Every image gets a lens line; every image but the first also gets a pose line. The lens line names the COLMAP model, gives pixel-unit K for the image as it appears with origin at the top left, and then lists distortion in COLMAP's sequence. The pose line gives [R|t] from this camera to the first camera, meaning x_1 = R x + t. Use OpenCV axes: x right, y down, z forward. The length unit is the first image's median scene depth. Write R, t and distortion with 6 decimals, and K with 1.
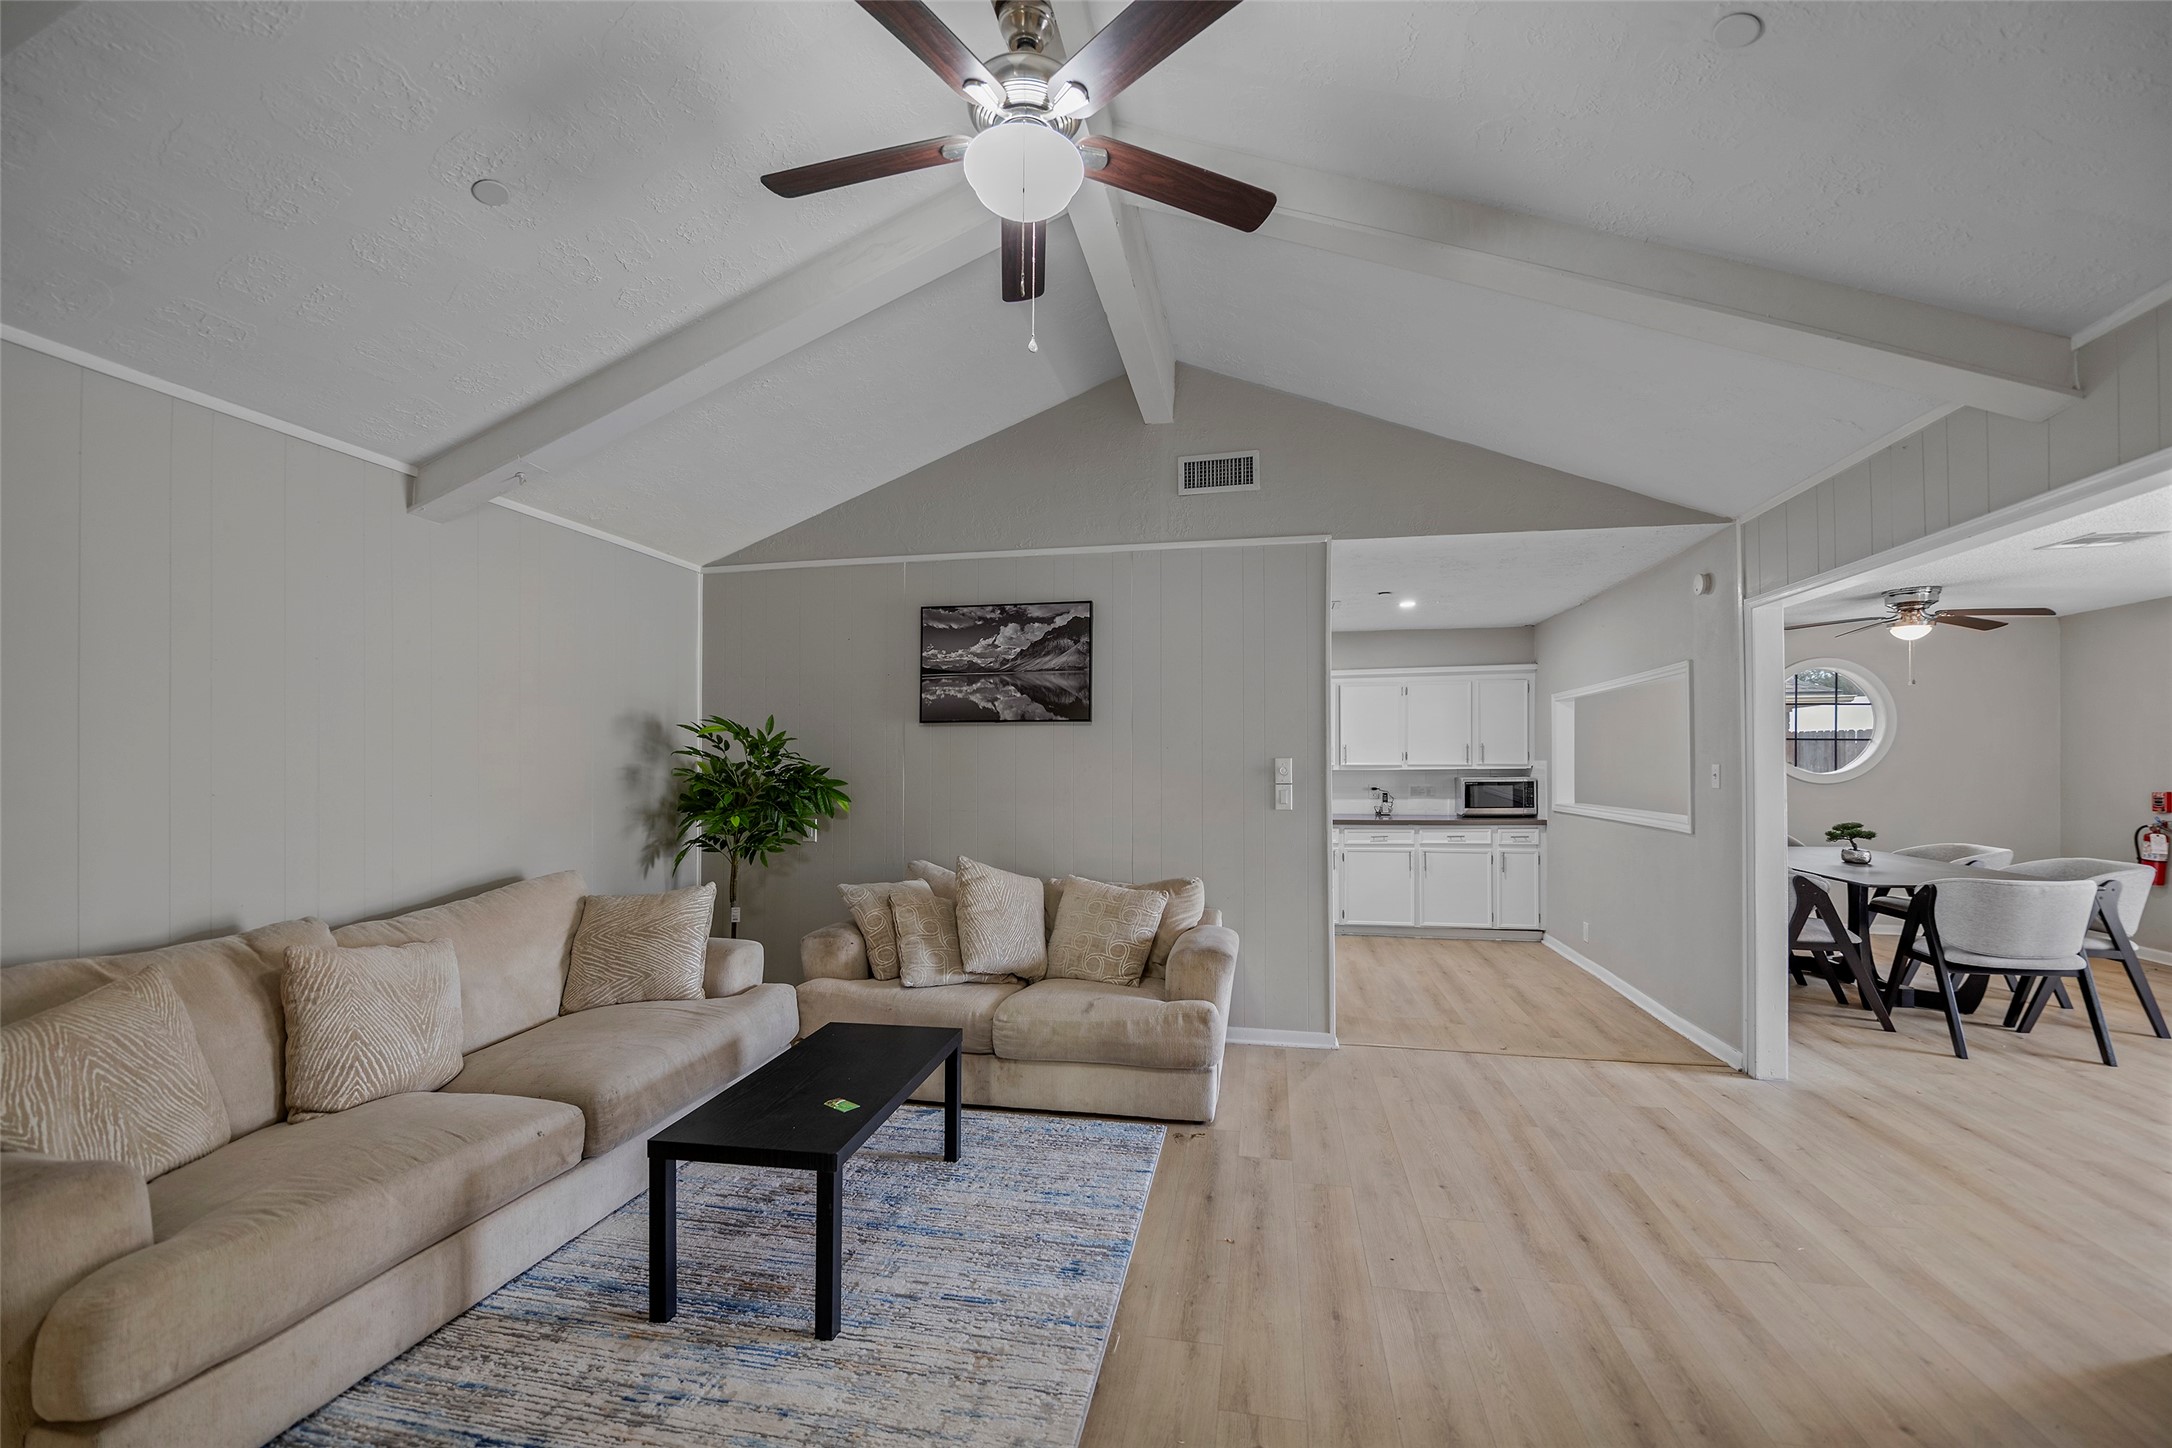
lens RADIAL K [[888.2, 0, 1093.4], [0, 888.2, 759.6], [0, 0, 1]] dist [-0.008906, -0.000288]
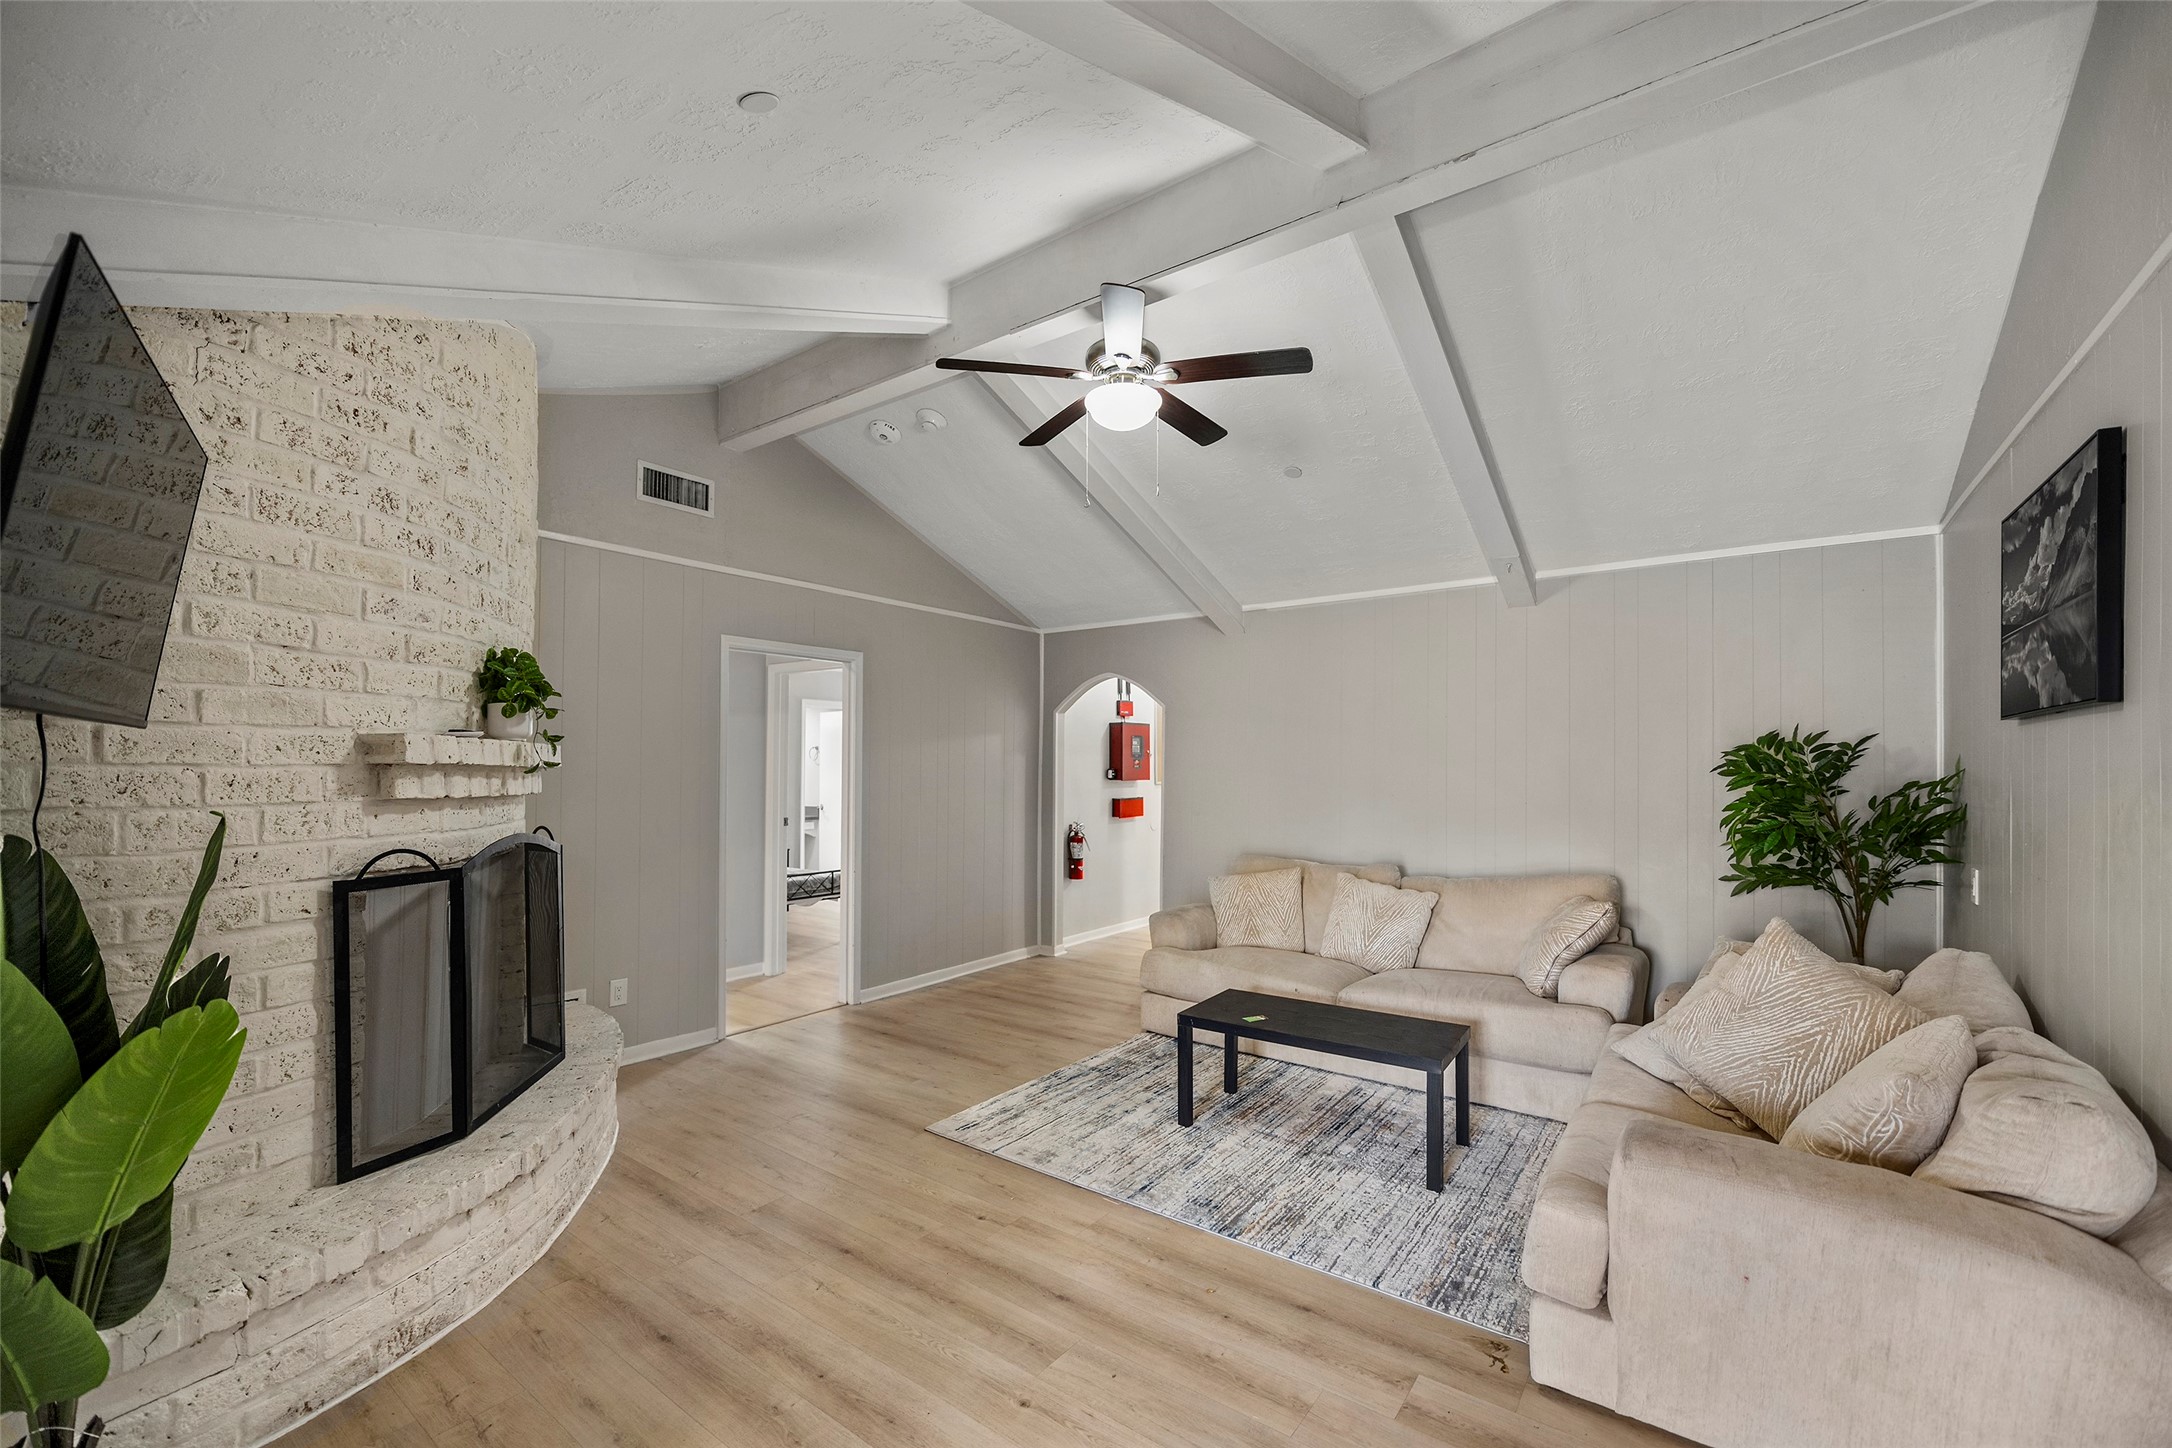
lens RADIAL K [[888.2, 0, 1084.9], [0, 888.2, 745.7], [0, 0, 1]] dist [-0.008906, -0.000288]
pose [[-0.428702, -0.015574, -0.903312, 0.607839], [0.001511, 0.999838, -0.017955, -0.015665], [0.903445, -0.009062, -0.428609, 0.722844]]
